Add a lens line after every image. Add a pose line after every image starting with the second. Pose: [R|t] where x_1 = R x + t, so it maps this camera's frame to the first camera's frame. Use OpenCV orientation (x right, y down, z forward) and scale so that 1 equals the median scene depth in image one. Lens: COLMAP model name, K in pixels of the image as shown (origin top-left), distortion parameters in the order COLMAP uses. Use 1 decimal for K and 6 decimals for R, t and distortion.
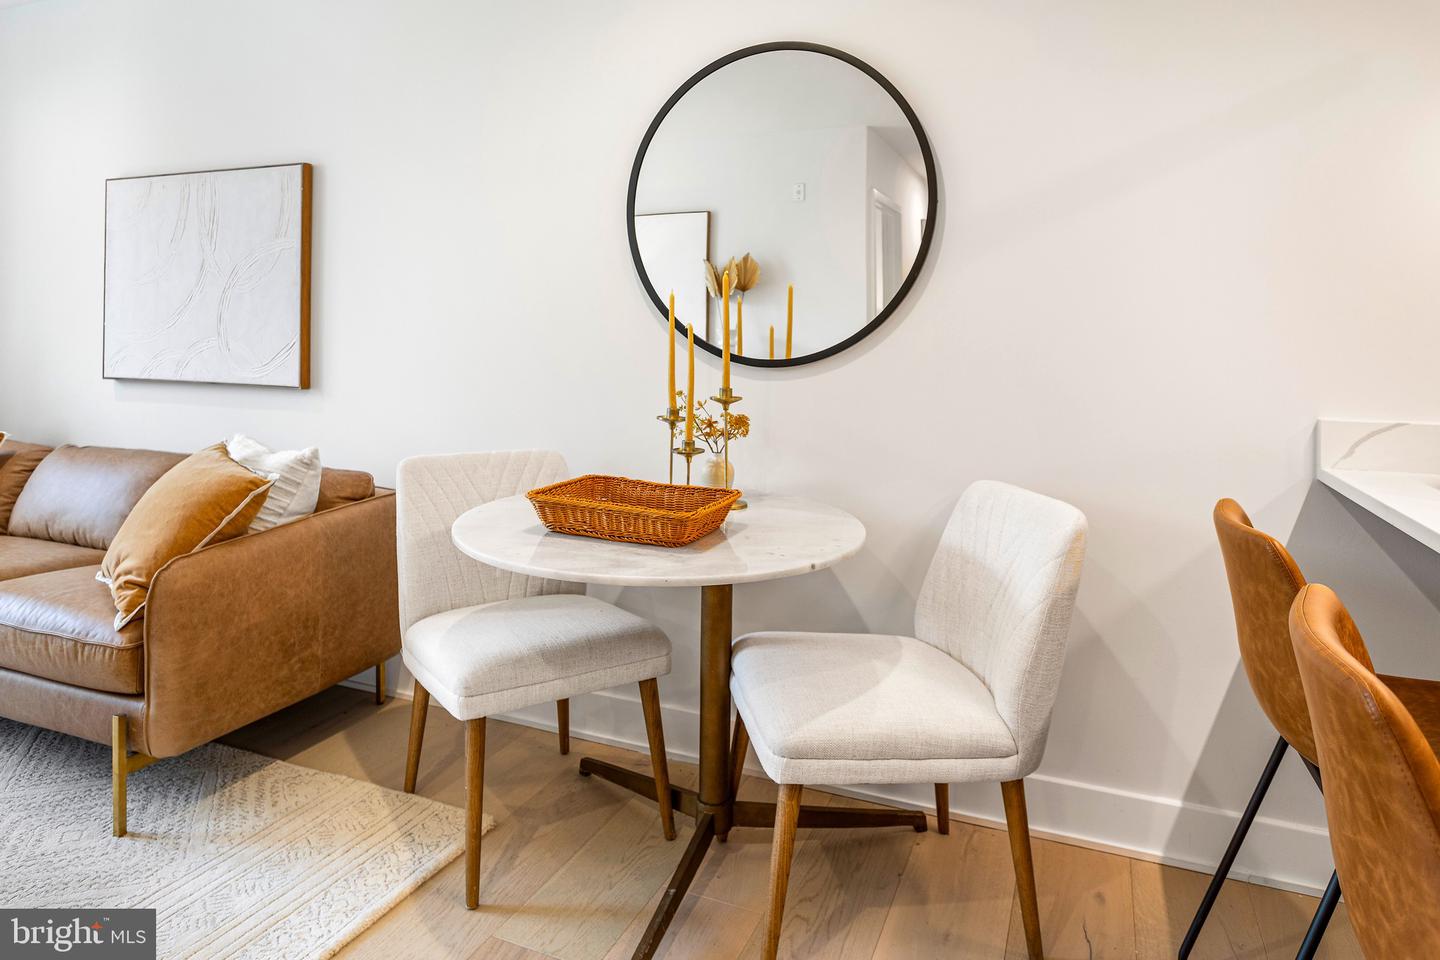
lens RADIAL K [[884.2, 0, 720.3], [0, 884.2, 343.0], [0, 0, 1]] dist [-0.001010, 0.000560]
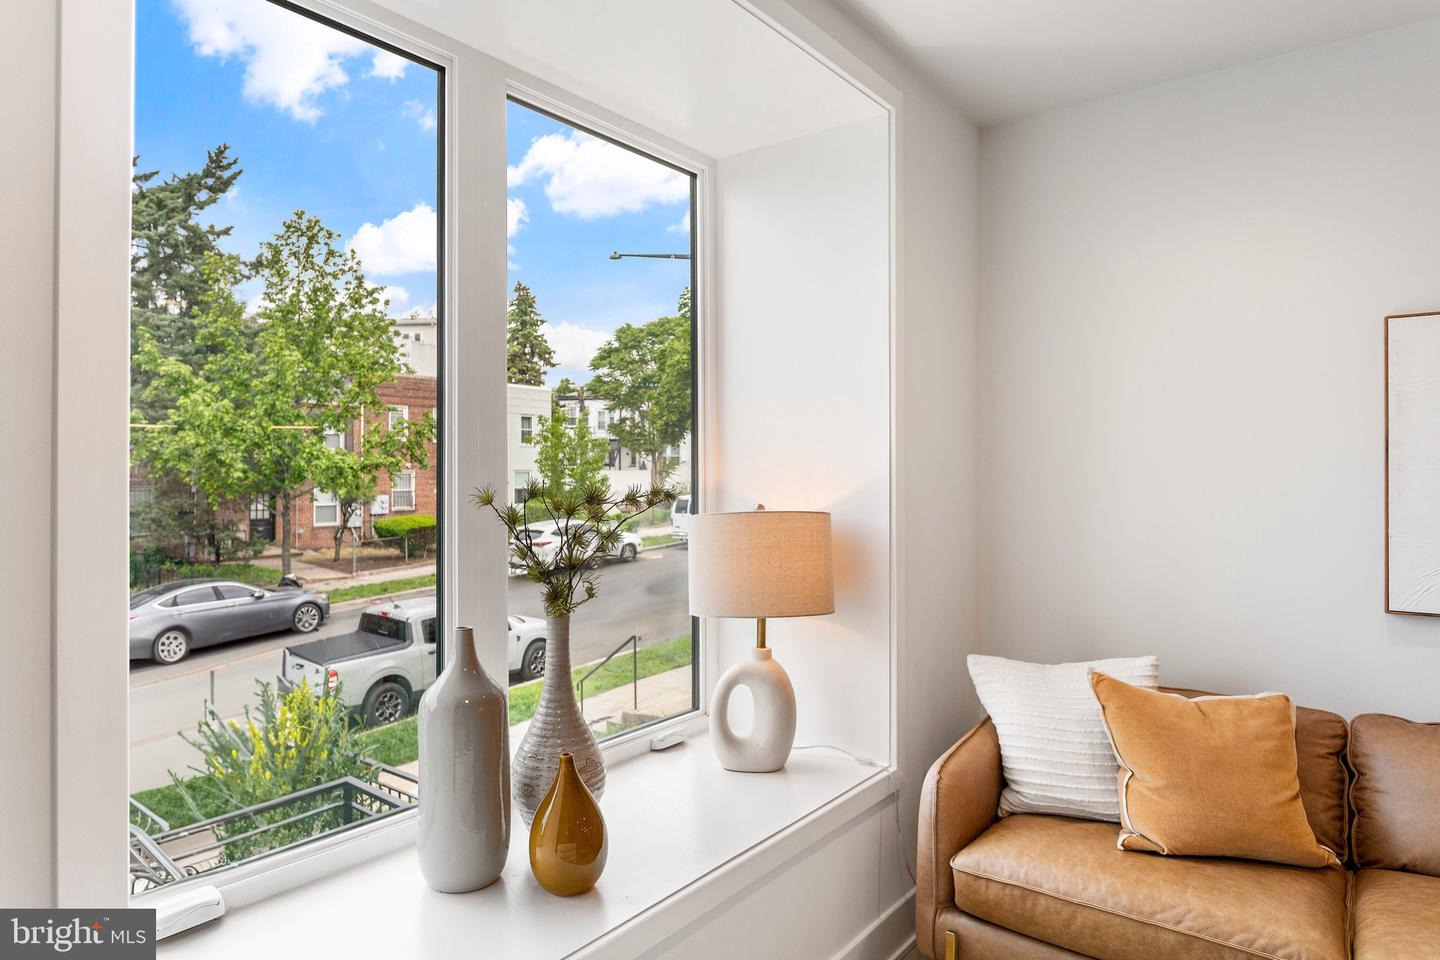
lens RADIAL K [[848.2, 0, 720.0], [0, 848.2, 480.0], [0, 0, 1]] dist [-0.025269, 0.000258]
pose [[0.964532, -0.009670, -0.263789, -1.628063], [0.010473, 0.999944, 0.001641, -0.111819], [0.263758, -0.004345, 0.964579, 0.381297]]
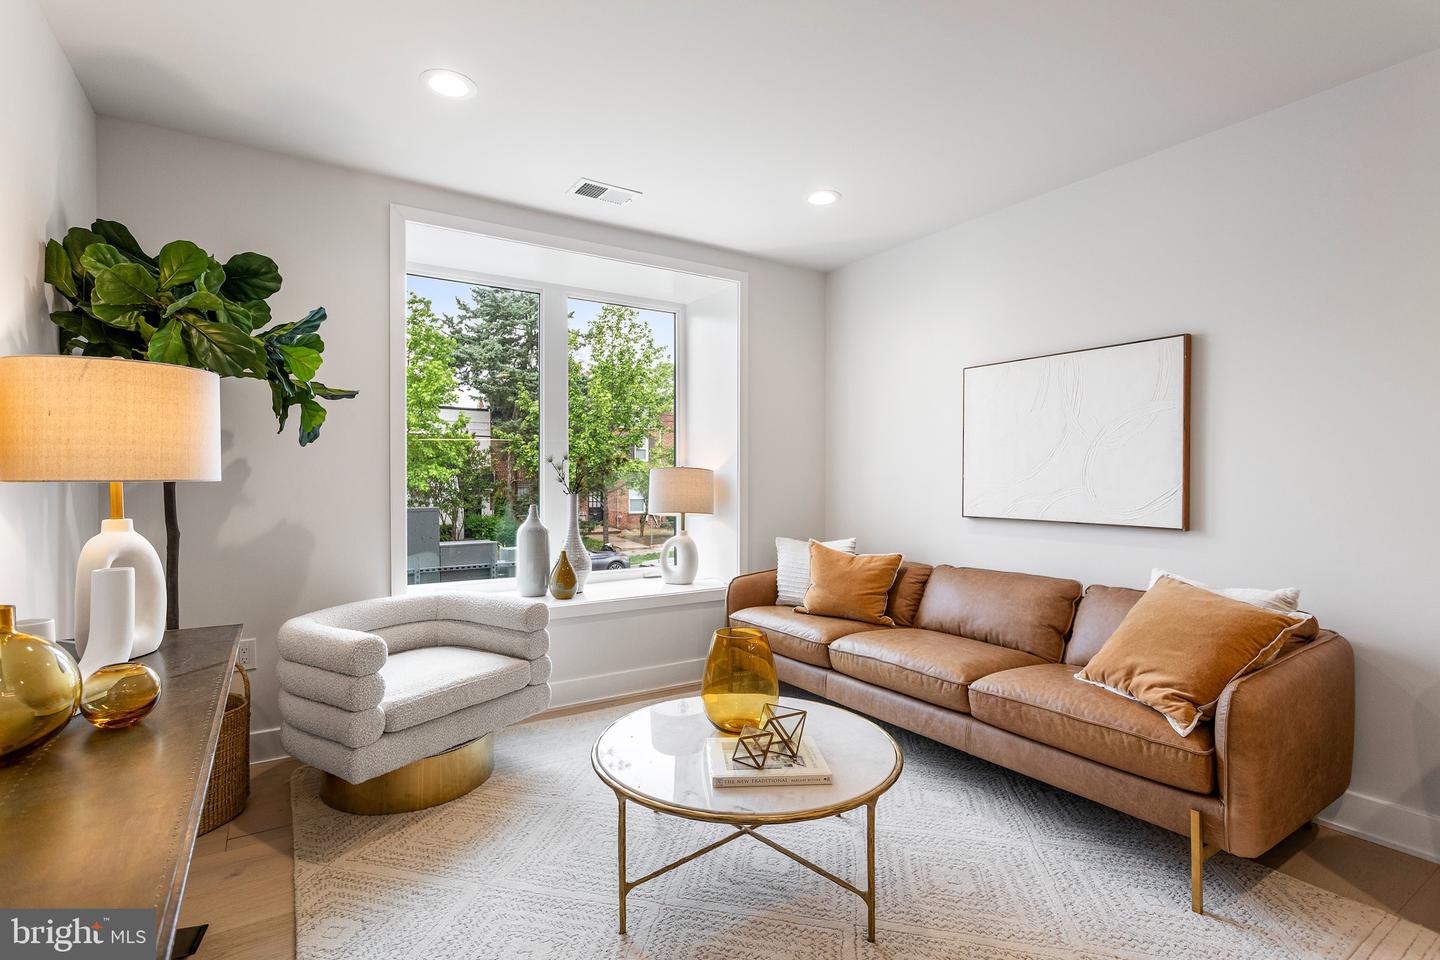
lens RADIAL K [[682.9, 0, 720.0], [0, 682.9, 480.0], [0, 0, 1]] dist [-0.001210, -0.000617]
pose [[0.821486, -0.013356, -0.570072, -0.646952], [0.009924, 0.999909, -0.009126, -0.016462], [0.570142, 0.001840, 0.821544, -0.105854]]
